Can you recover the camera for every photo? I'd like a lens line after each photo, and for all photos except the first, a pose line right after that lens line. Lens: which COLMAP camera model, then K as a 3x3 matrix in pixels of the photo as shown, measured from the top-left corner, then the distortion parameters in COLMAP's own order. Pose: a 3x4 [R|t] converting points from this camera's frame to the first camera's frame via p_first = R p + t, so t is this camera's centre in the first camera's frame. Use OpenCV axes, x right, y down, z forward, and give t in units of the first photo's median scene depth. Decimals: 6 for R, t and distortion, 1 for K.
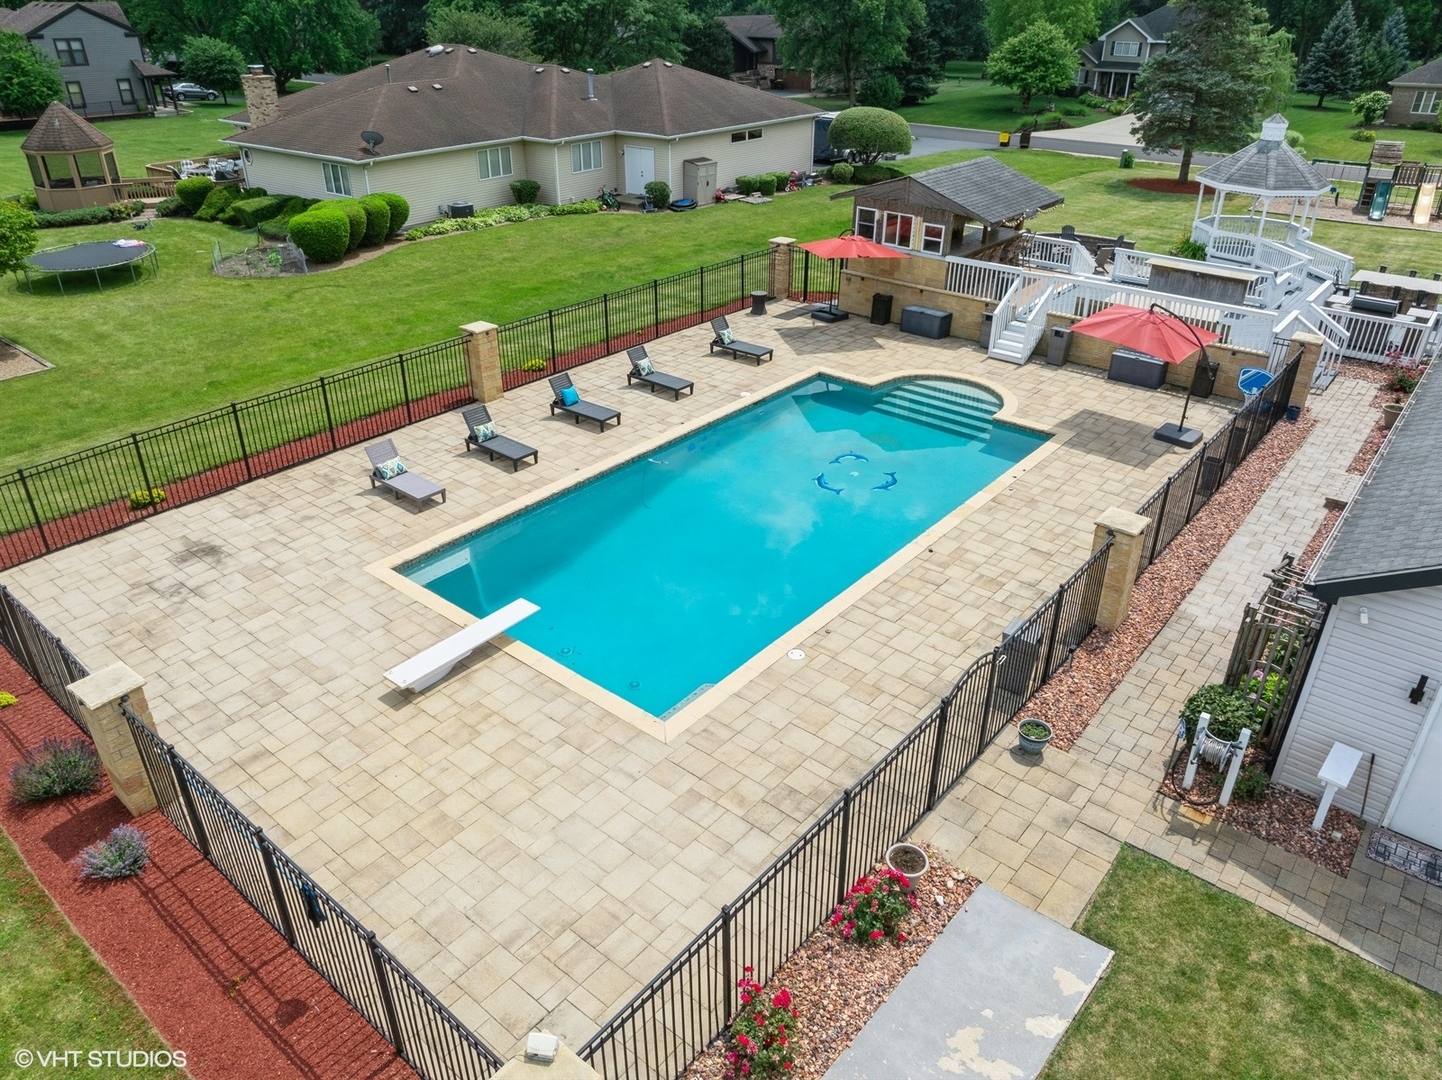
lens RADIAL K [[1018.2, 0, 716.7], [0, 1018.2, 528.2], [0, 0, 1]] dist [-0.059177, 0.033060]
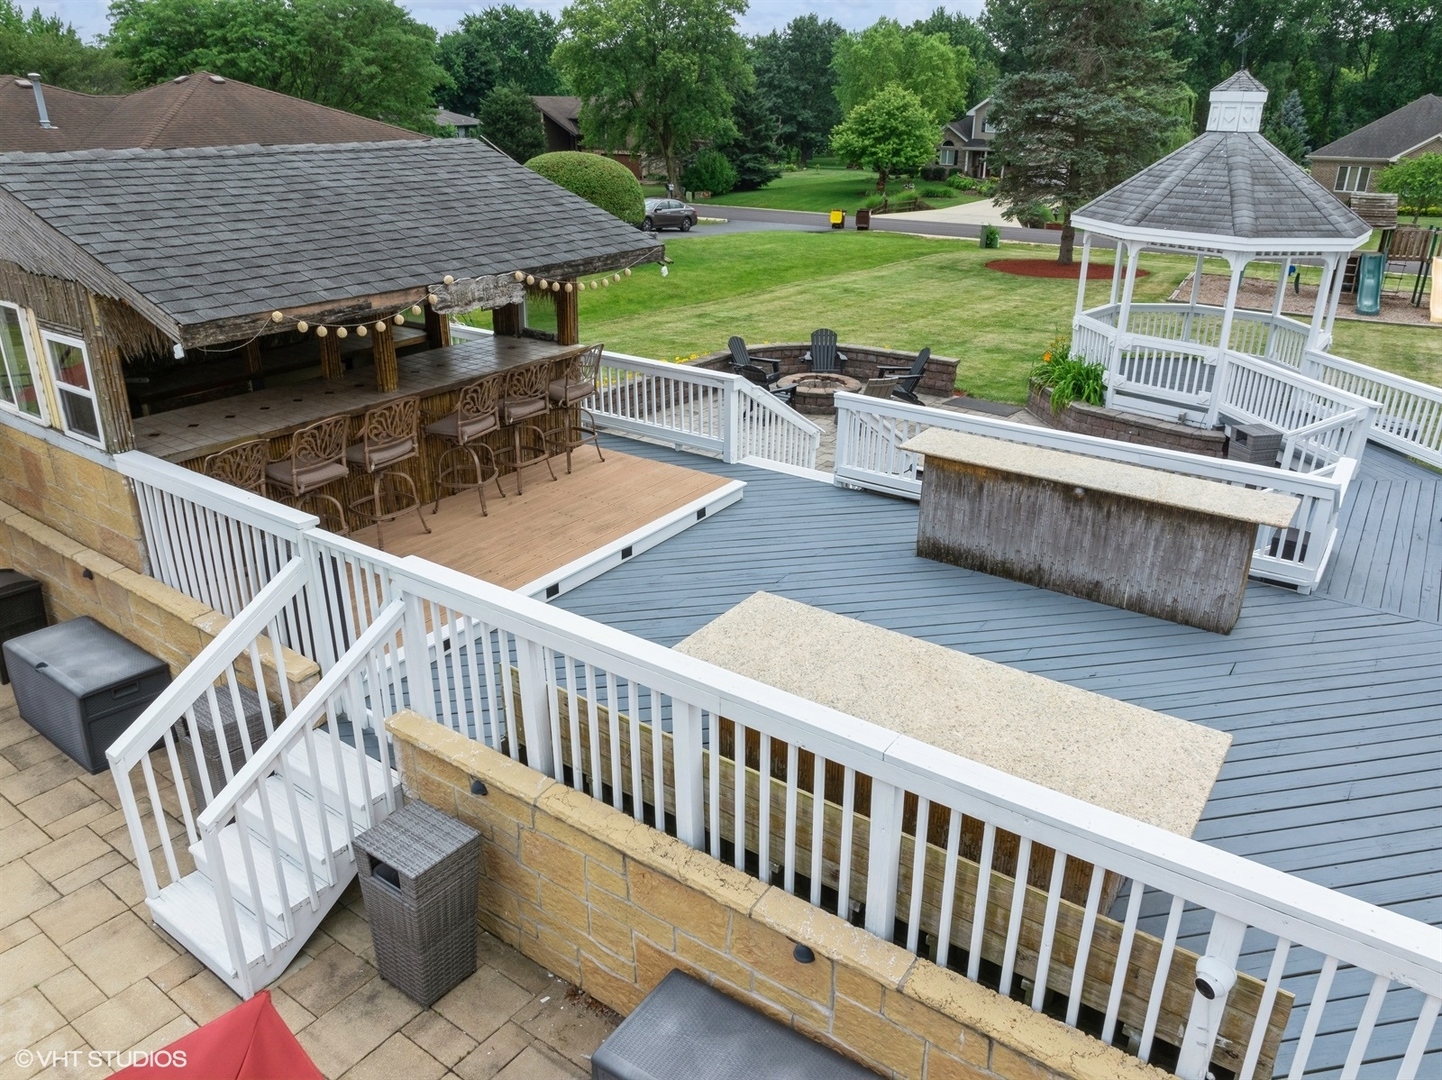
lens RADIAL K [[1018.2, 0, 725.6], [0, 1018.2, 536.4], [0, 0, 1]] dist [-0.059177, 0.033060]
pose [[0.996407, -0.026271, 0.080515, 0.116469], [0.033723, 0.995129, -0.092638, -0.070654], [-0.077689, 0.095020, 0.992439, 0.237036]]
